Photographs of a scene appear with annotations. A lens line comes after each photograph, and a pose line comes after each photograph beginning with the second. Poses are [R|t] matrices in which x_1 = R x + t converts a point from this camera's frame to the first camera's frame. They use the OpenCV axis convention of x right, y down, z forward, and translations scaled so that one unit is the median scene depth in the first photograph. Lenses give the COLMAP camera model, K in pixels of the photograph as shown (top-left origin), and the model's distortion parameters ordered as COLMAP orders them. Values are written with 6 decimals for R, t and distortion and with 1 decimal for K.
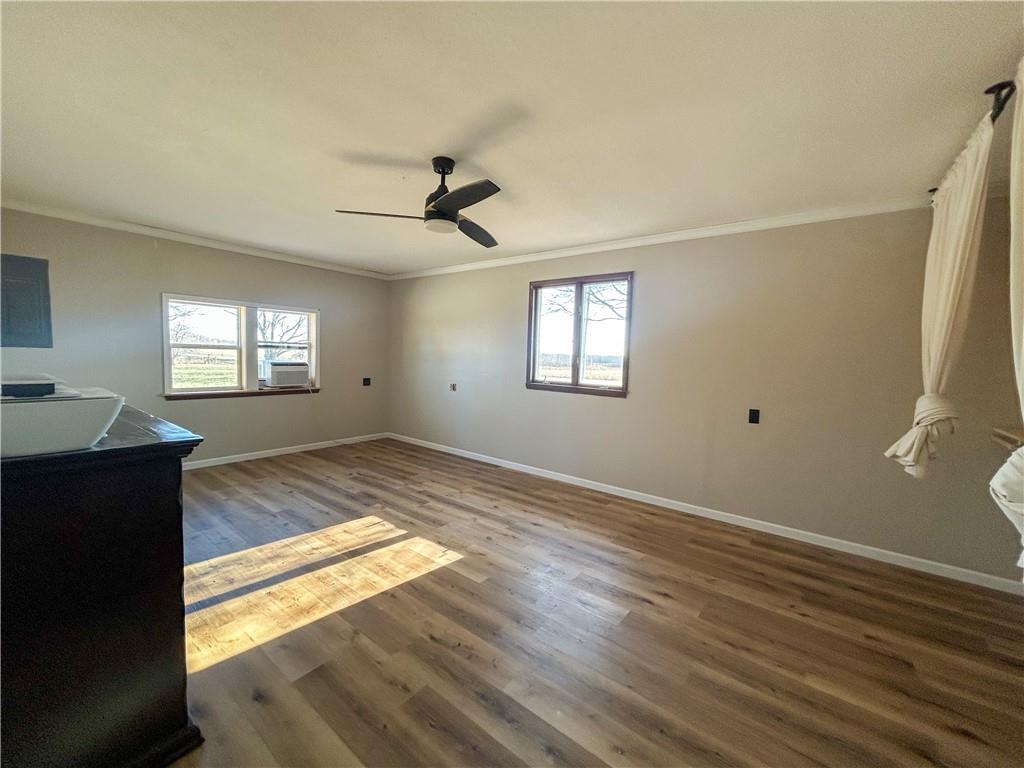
lens RADIAL K [[410.7, 0, 511.4], [0, 410.7, 382.5], [0, 0, 1]] dist [0.003148, -0.001371]
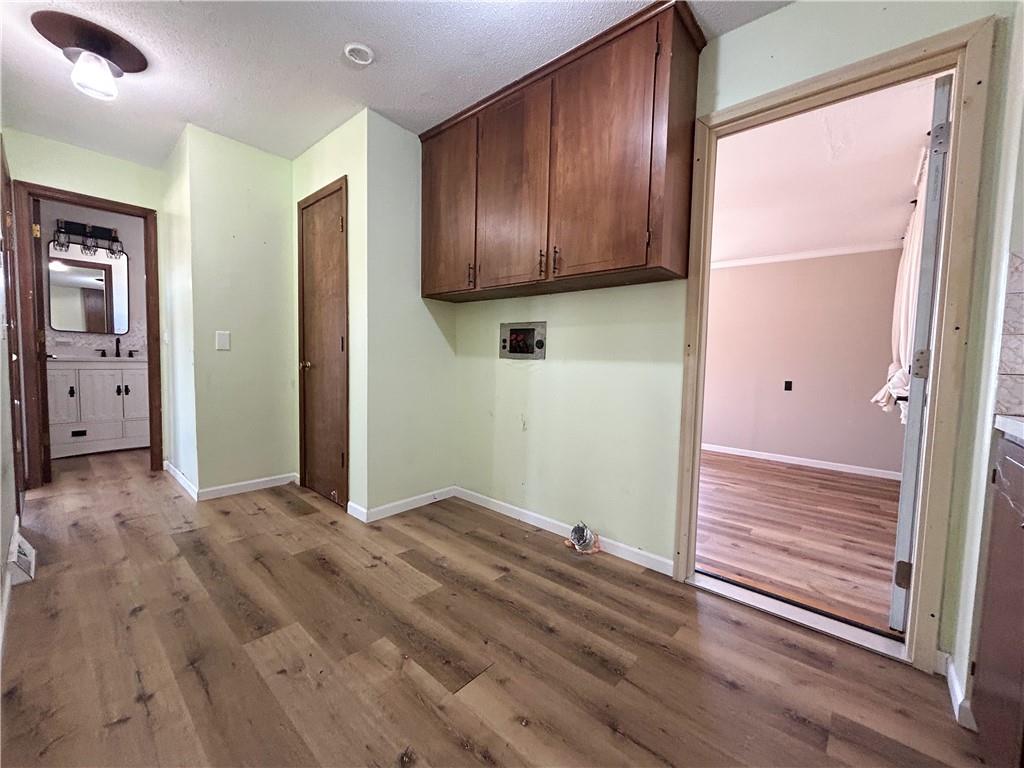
lens RADIAL K [[410.7, 0, 515.1], [0, 410.7, 386.4], [0, 0, 1]] dist [0.003148, -0.001371]
pose [[0.998276, -0.011159, -0.057622, -0.307221], [0.010822, 0.999922, -0.006160, 0.082707], [0.057686, 0.005526, 0.998319, -0.535215]]
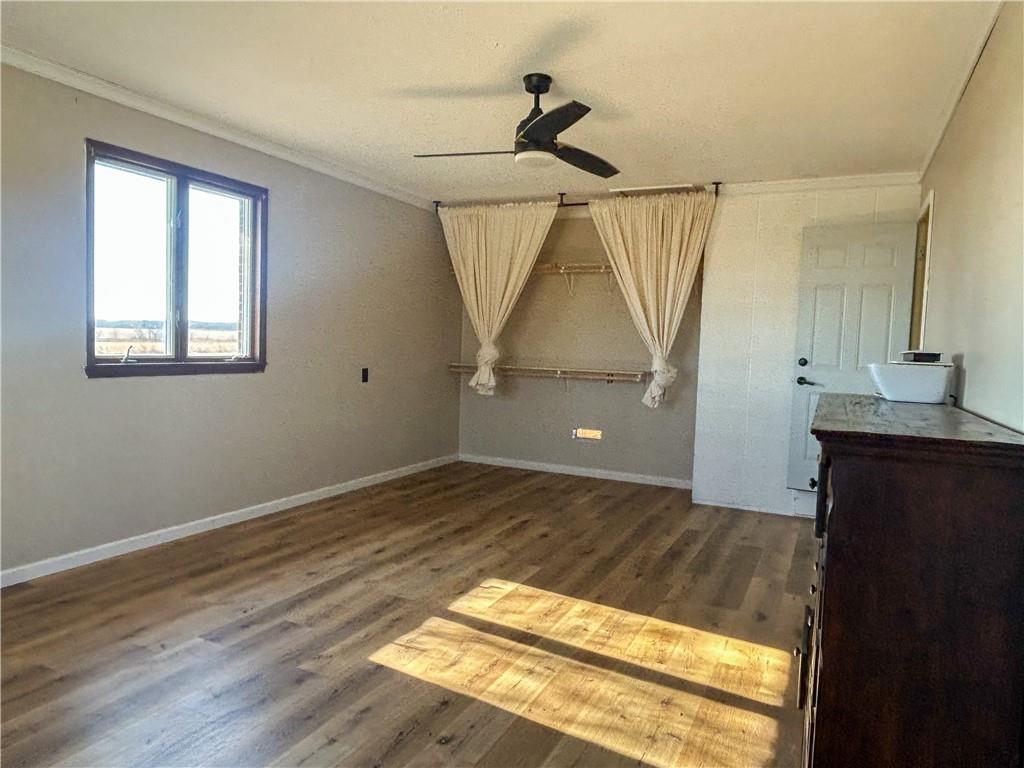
lens RADIAL K [[682.4, 0, 508.3], [0, 682.4, 382.3], [0, 0, 1]] dist [-0.000196, -0.002685]
pose [[-0.205070, -0.096302, 0.973998, -1.098687], [0.028131, 0.994157, 0.104218, -0.063363], [-0.978343, 0.048771, -0.201163, 0.990150]]
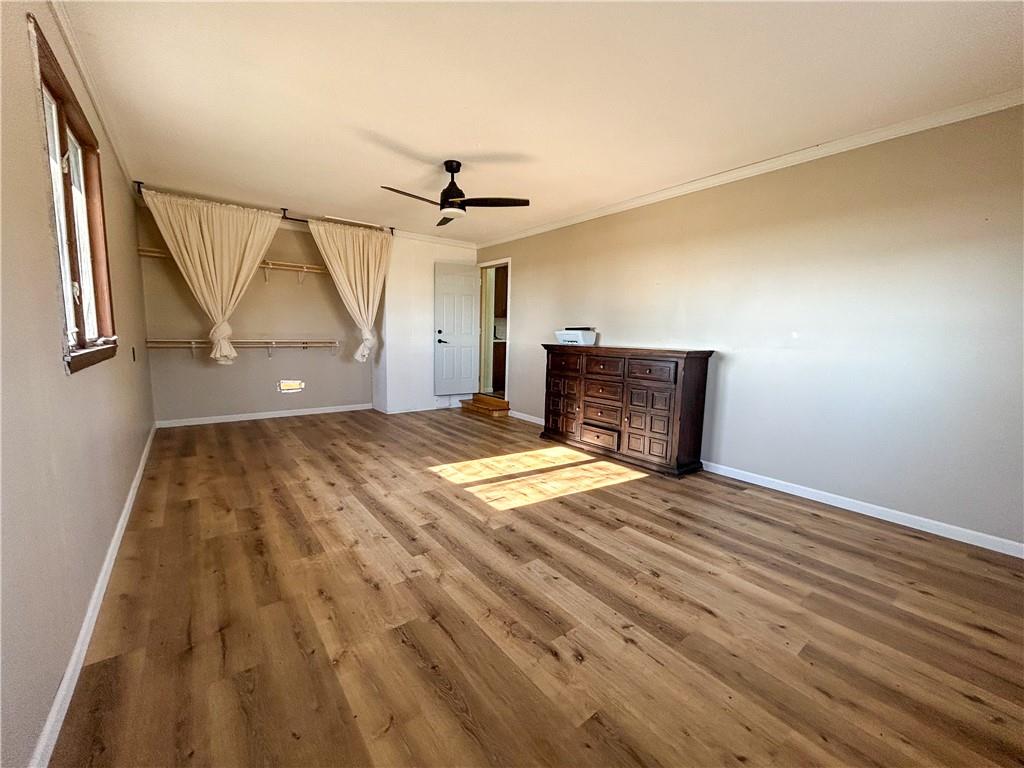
lens RADIAL K [[410.7, 0, 508.5], [0, 410.7, 384.7], [0, 0, 1]] dist [0.003148, -0.001371]
pose [[-0.966475, -0.085880, 0.241971, -0.528900], [-0.036641, 0.978889, 0.201079, -0.078725], [-0.254131, 0.185472, -0.949219, 1.719550]]
